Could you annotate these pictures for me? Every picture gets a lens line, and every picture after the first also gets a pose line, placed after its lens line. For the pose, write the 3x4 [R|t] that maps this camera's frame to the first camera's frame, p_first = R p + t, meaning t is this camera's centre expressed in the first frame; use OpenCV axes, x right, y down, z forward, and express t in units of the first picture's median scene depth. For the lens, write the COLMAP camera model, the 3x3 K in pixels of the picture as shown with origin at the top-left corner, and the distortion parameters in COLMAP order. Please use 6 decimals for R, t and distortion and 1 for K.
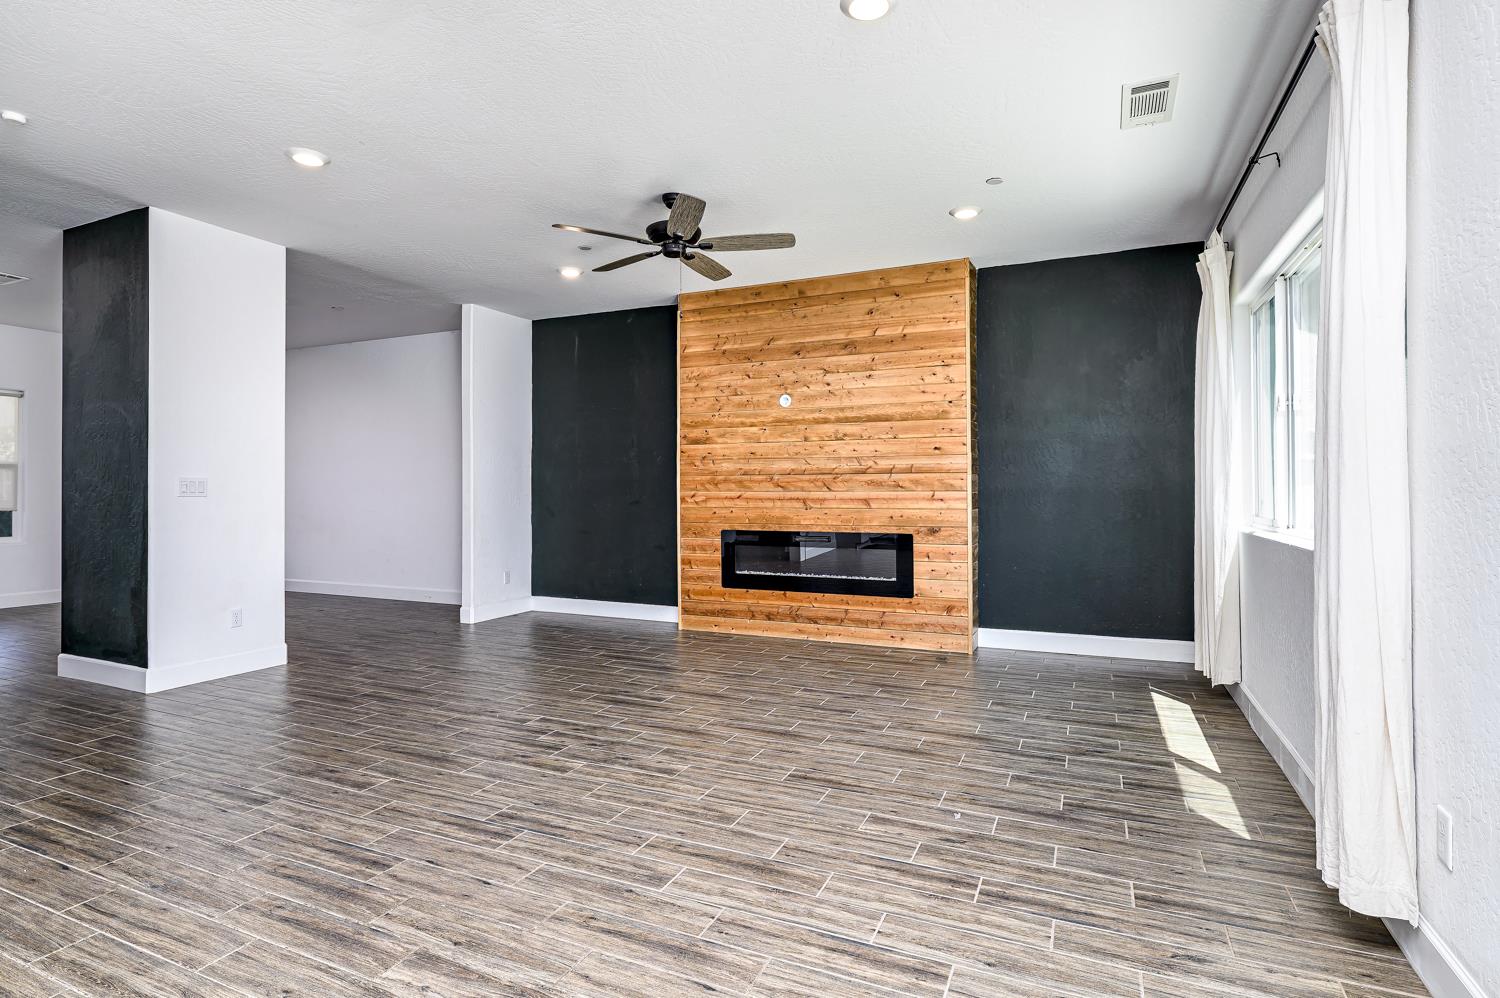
lens RADIAL K [[767.4, 0, 742.2], [0, 767.4, 483.2], [0, 0, 1]] dist [-0.003460, -0.000122]
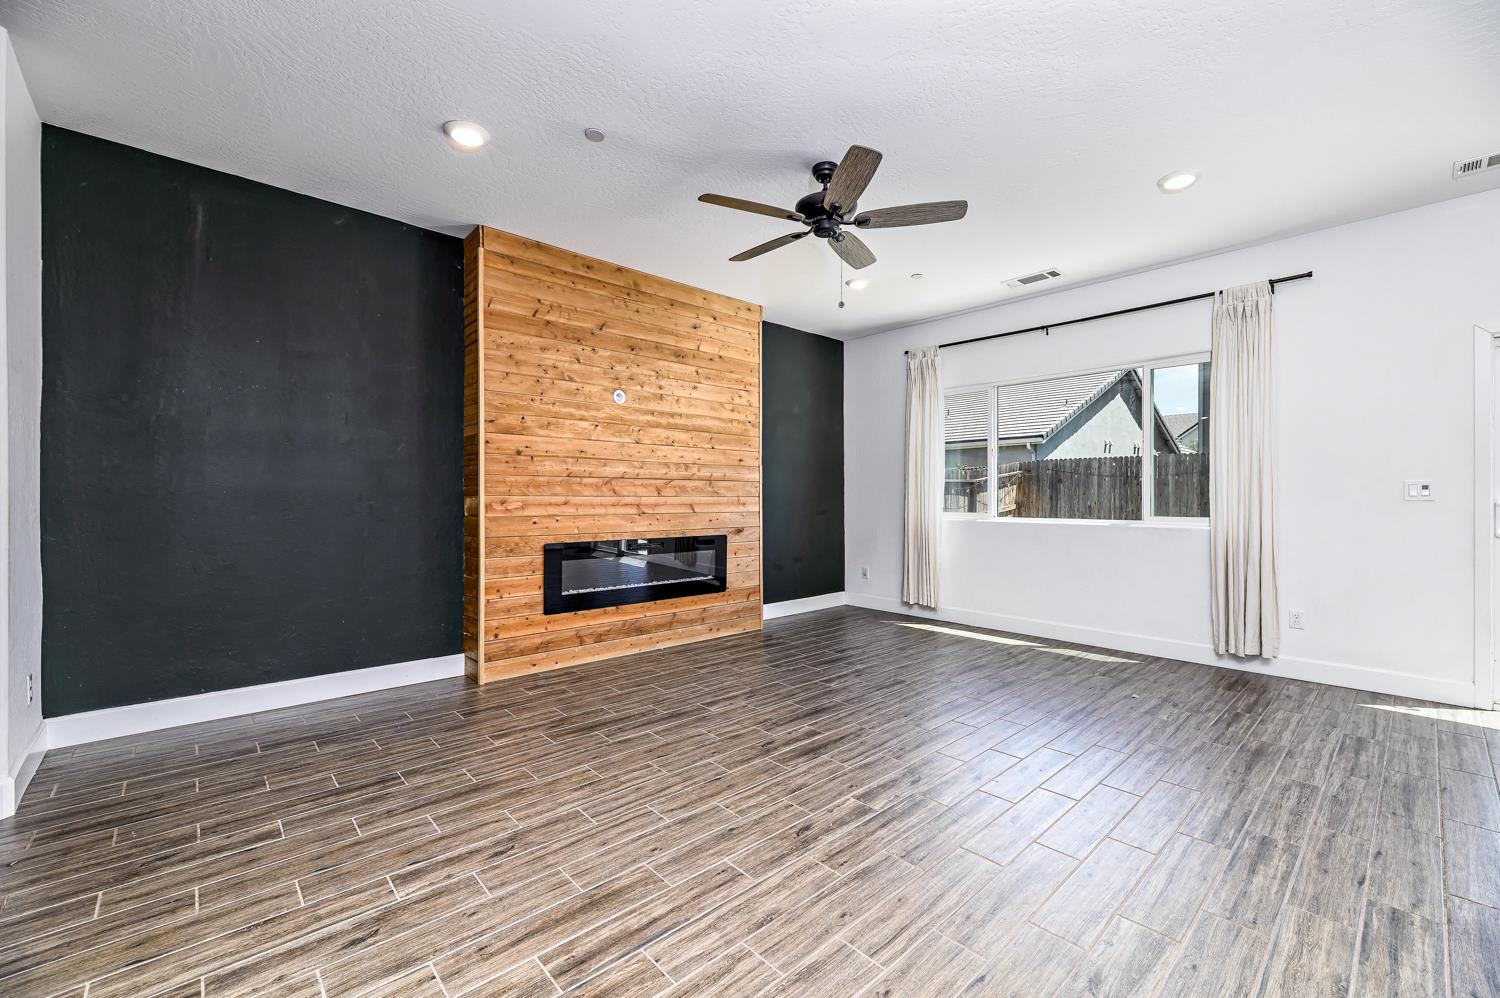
lens RADIAL K [[627.1, 0, 750.0], [0, 627.1, 499.0], [0, 0, 1]] dist [-0.001274, -0.000012]
pose [[0.376536, -0.000268, 0.926402, -0.582649], [-0.013019, 0.999900, 0.005581, 0.007648], [-0.926310, -0.014162, 0.376495, 0.581820]]
